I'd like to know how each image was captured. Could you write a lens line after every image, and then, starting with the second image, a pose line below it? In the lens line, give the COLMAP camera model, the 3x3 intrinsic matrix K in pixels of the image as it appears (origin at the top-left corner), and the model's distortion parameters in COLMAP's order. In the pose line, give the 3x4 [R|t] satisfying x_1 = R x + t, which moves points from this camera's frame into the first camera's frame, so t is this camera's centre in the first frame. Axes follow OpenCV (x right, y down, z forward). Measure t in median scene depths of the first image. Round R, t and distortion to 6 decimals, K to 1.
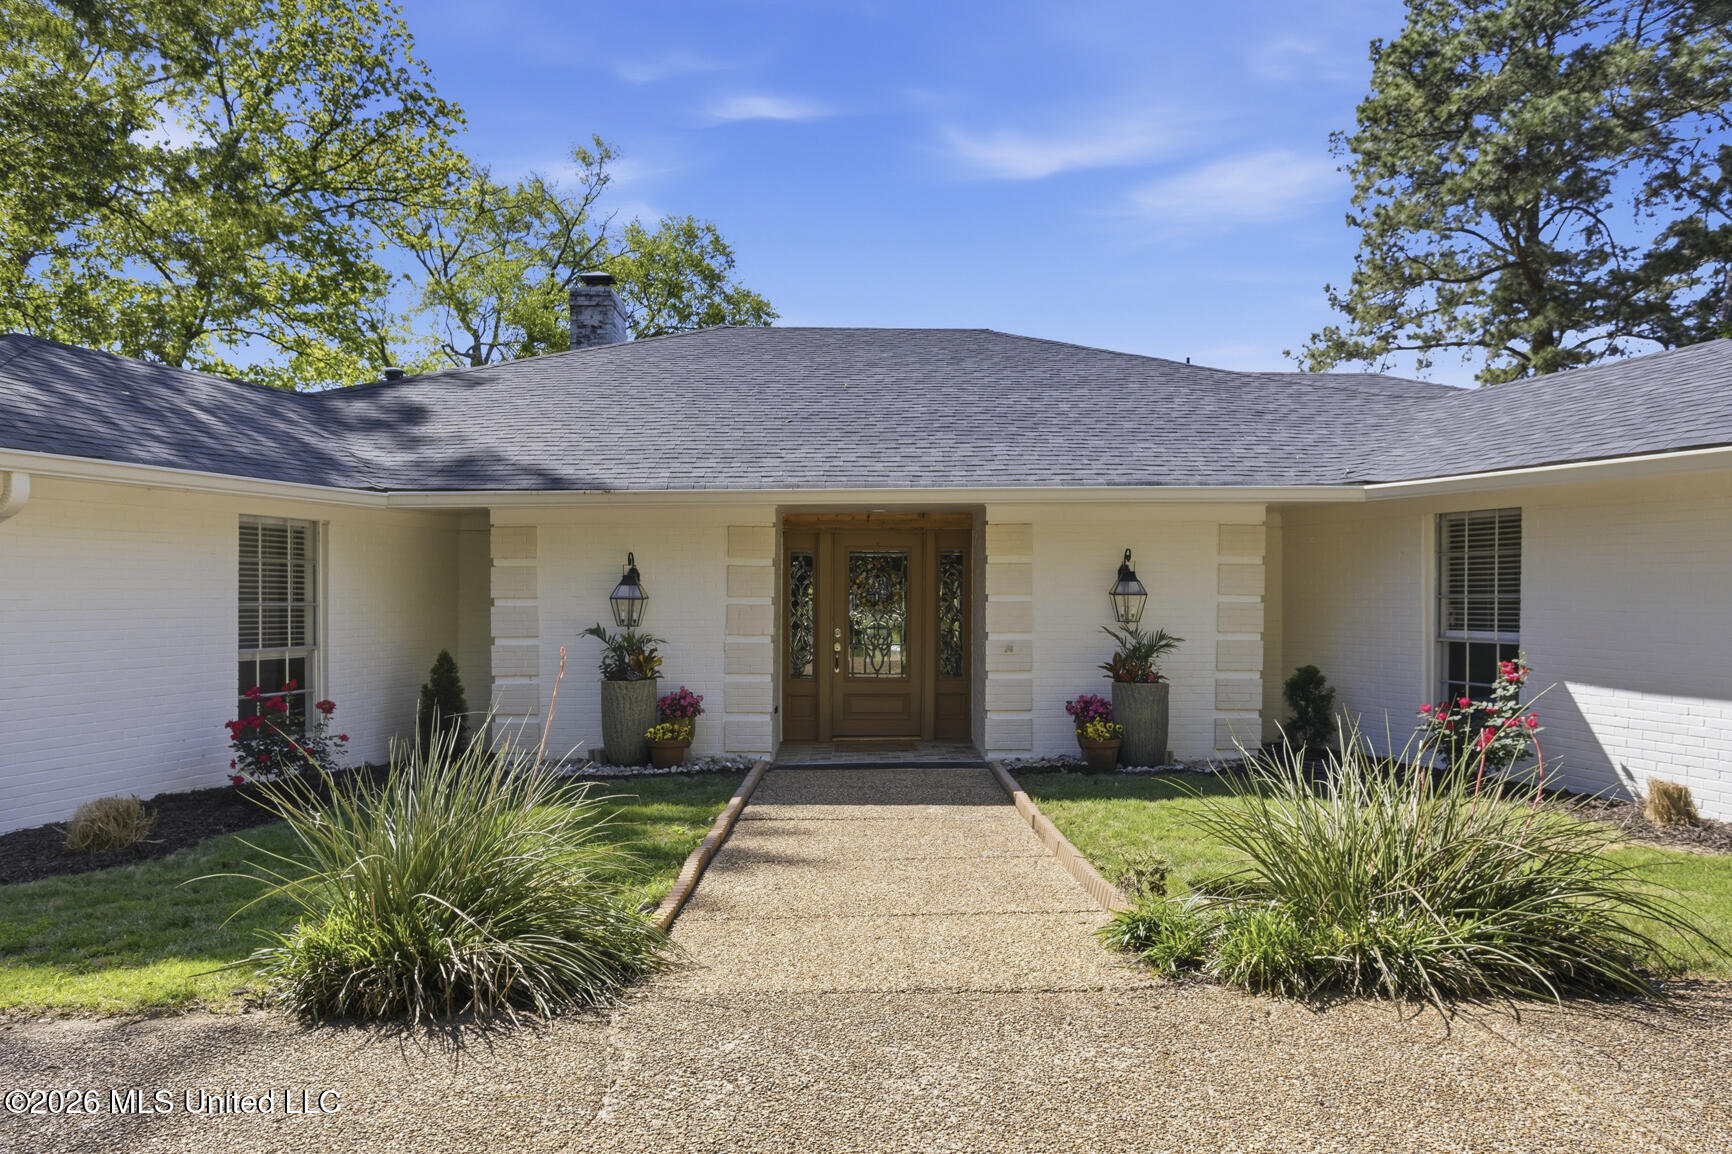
lens RADIAL K [[1147.1, 0, 867.0], [0, 1147.1, 540.5], [0, 0, 1]] dist [-0.002921, -0.000127]
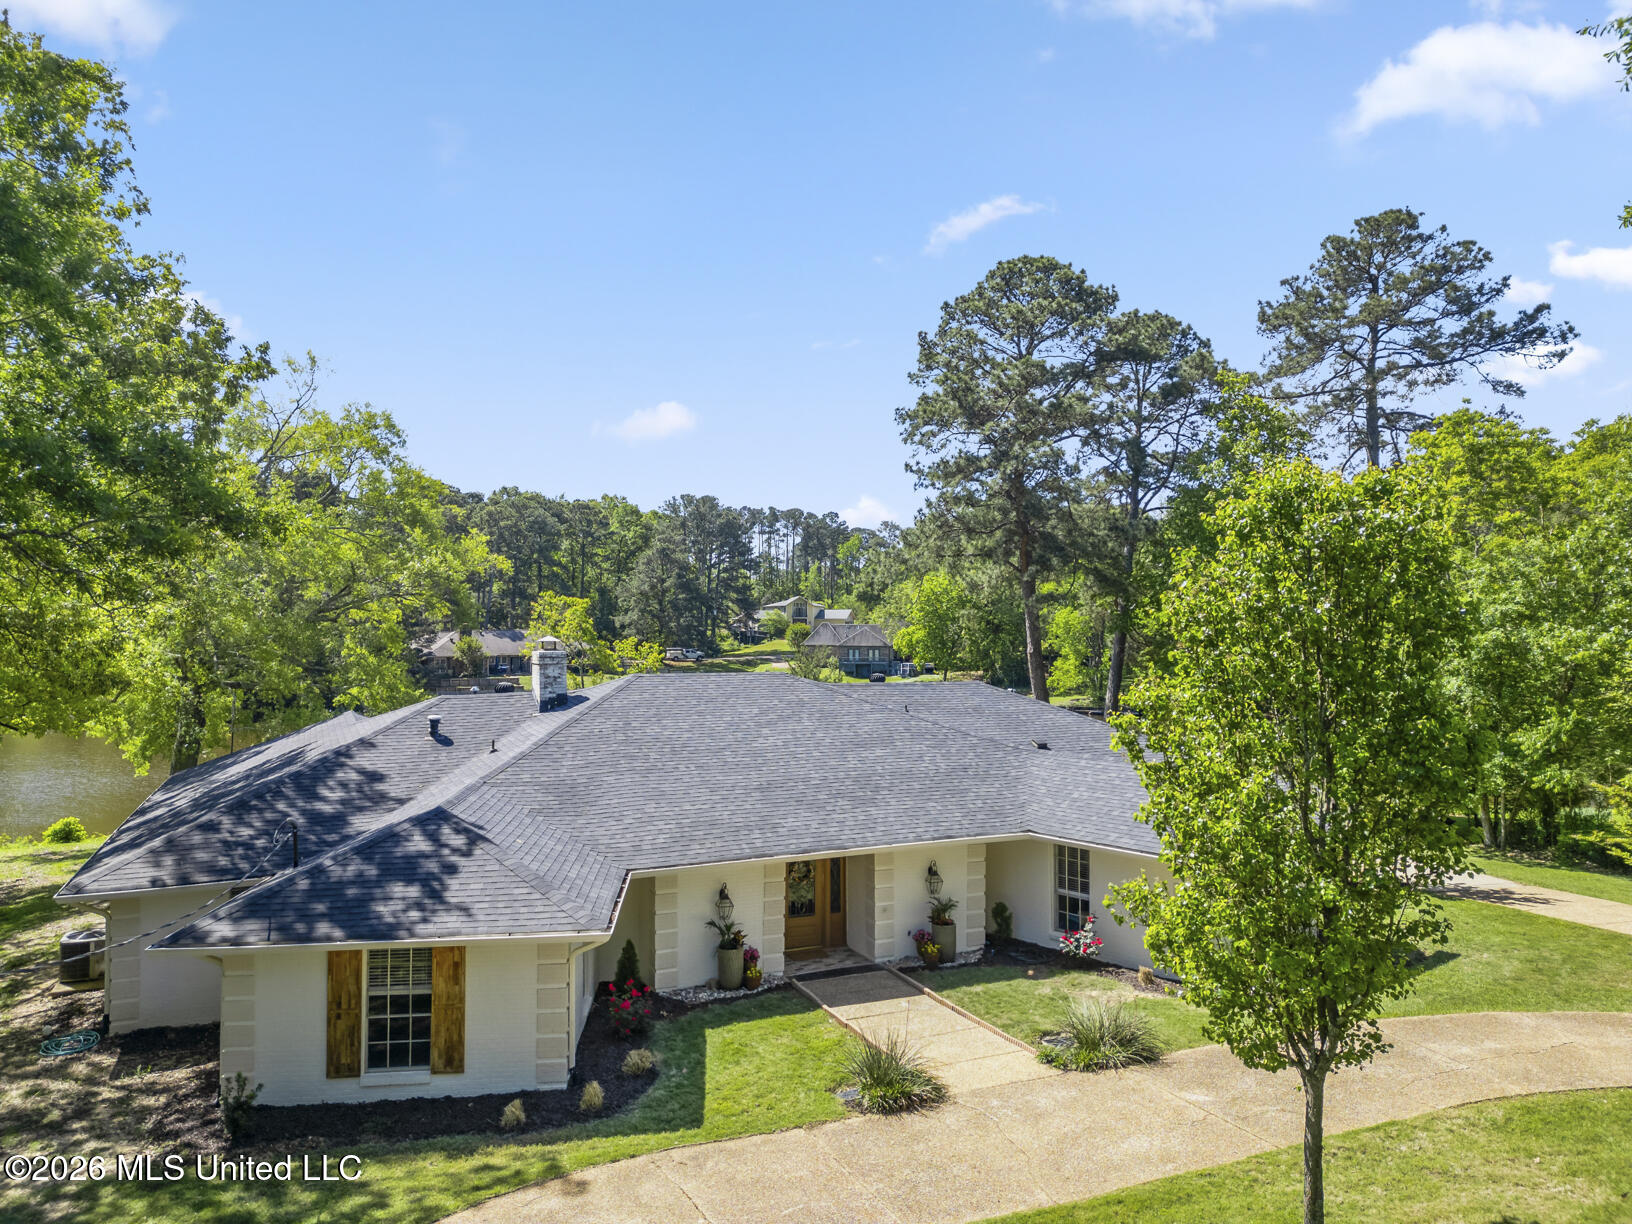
lens RADIAL K [[1120.5, 0, 810.5], [0, 1120.5, 592.8], [0, 0, 1]] dist [0.035734, 0.000047]
pose [[0.926622, 0.012441, 0.375789, -0.851253], [-0.014508, 0.999891, 0.002670, -0.533746], [-0.375715, -0.007926, 0.926701, -0.962095]]
